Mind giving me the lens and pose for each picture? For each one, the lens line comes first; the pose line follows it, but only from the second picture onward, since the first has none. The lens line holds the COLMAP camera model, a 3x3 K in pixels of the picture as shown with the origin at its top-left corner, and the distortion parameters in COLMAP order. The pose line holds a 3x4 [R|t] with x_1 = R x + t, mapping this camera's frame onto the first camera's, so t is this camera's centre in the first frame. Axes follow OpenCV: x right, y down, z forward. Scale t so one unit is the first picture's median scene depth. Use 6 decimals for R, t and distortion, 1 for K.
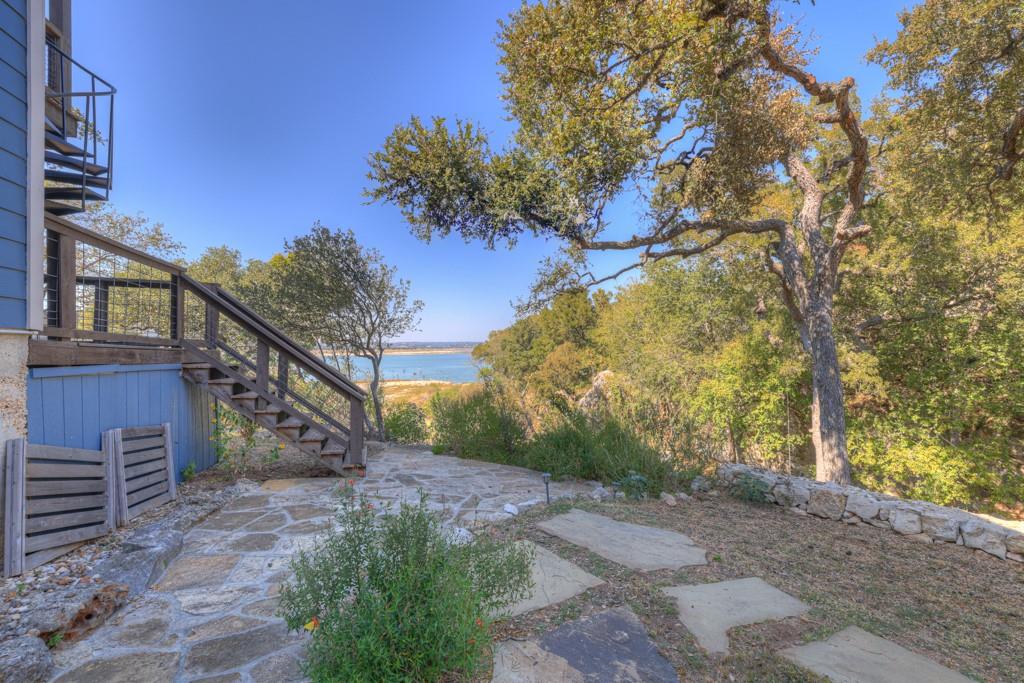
lens RADIAL K [[434.6, 0, 503.9], [0, 434.6, 337.6], [0, 0, 1]] dist [-0.030451, 0.005055]
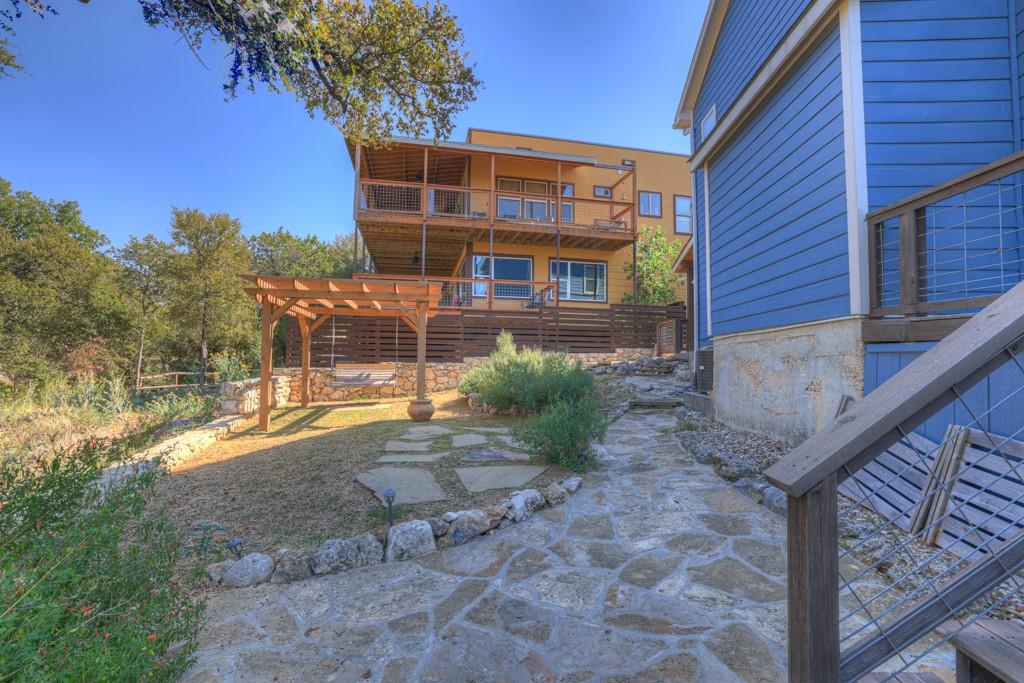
lens RADIAL K [[434.6, 0, 497.5], [0, 434.6, 344.7], [0, 0, 1]] dist [-0.030451, 0.005055]
pose [[-0.946262, 0.006779, 0.323330, -0.054027], [-0.013476, 0.998085, -0.060365, 0.018247], [-0.323121, -0.061478, -0.944359, 0.280173]]
